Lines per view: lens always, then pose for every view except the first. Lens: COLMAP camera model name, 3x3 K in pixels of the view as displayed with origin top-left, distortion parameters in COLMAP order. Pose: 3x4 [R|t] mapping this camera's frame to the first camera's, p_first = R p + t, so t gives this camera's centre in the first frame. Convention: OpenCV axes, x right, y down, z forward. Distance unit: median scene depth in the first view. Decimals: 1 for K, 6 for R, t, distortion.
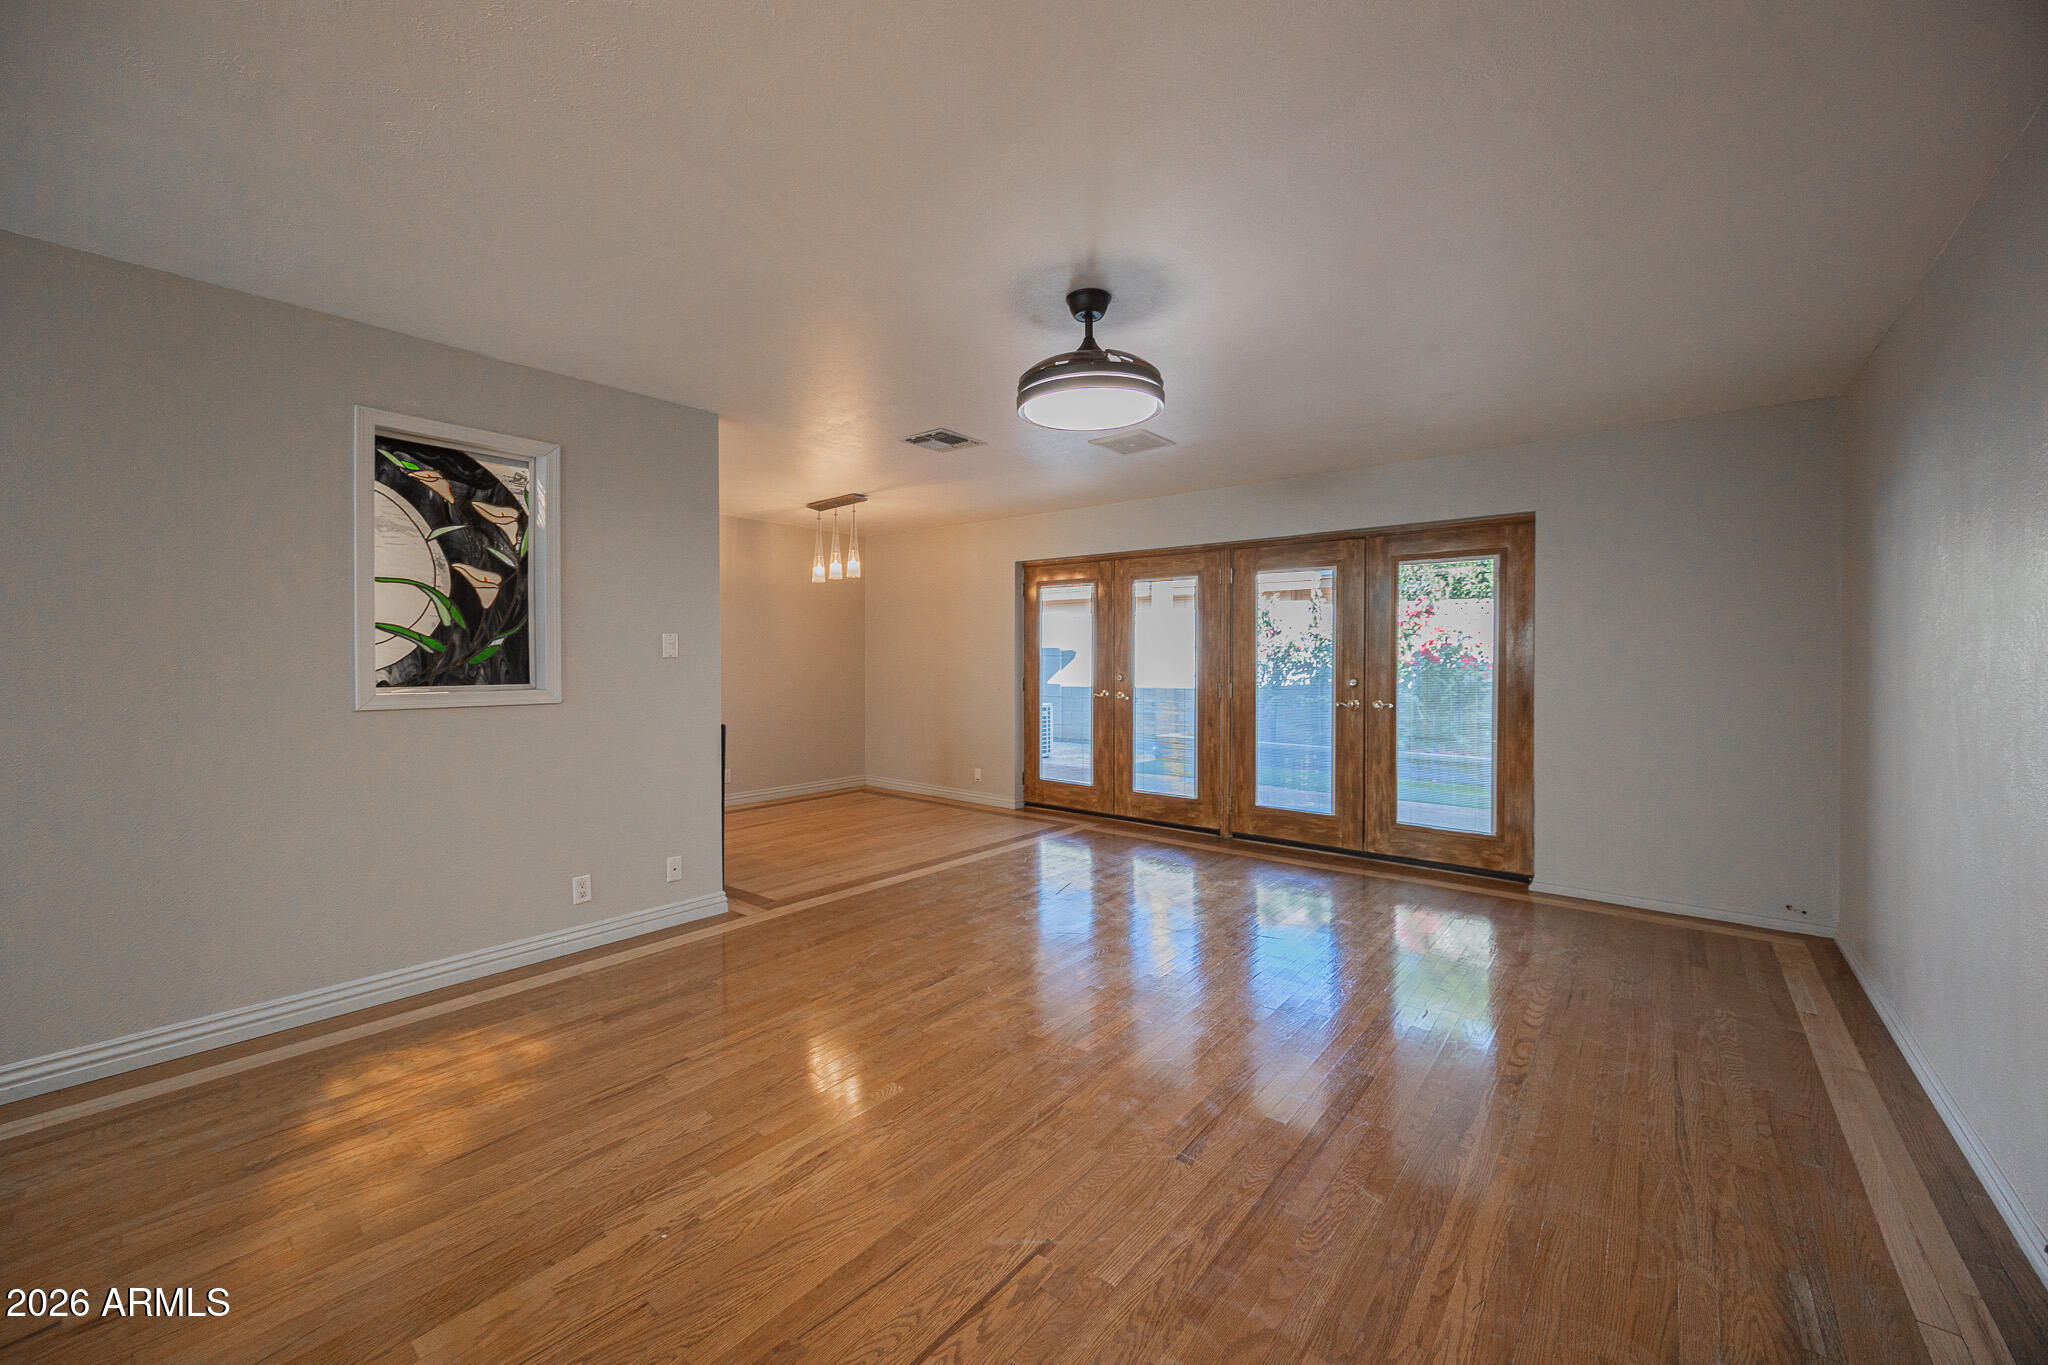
lens RADIAL K [[802.3, 0, 1026.7], [0, 802.3, 658.4], [0, 0, 1]] dist [0.000141, 0.000020]
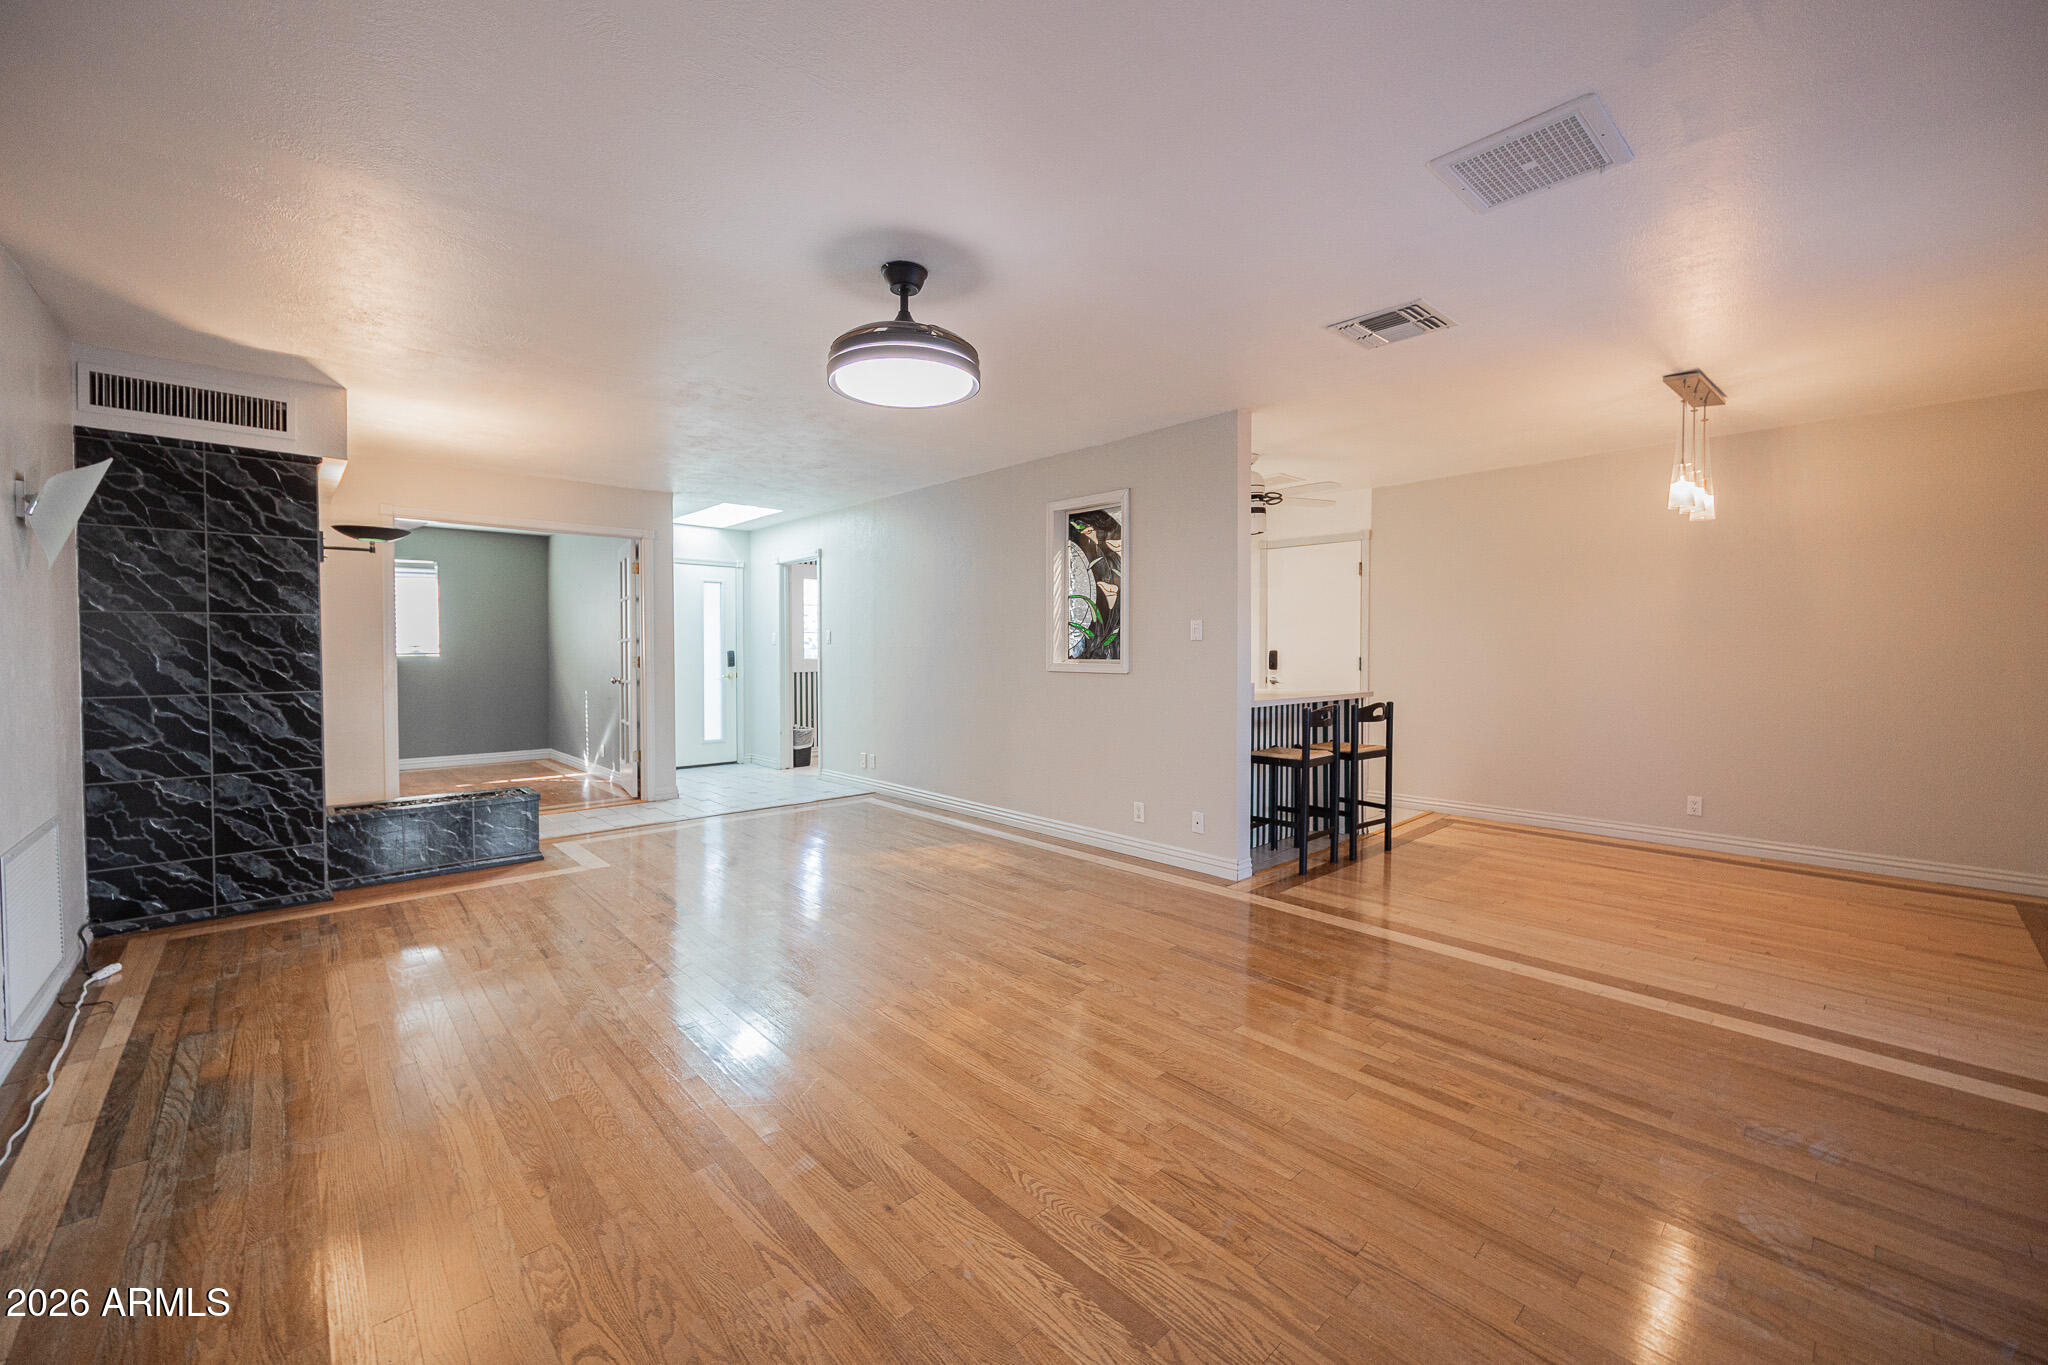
lens RADIAL K [[801.8, 0, 1028.5], [0, 801.8, 658.5], [0, 0, 1]] dist [-0.003952, -0.000133]
pose [[-0.143835, 0.012111, -0.989528, 0.874141], [0.000589, 0.999926, 0.012152, 0.012943], [0.989602, 0.001165, -0.143831, 1.093524]]
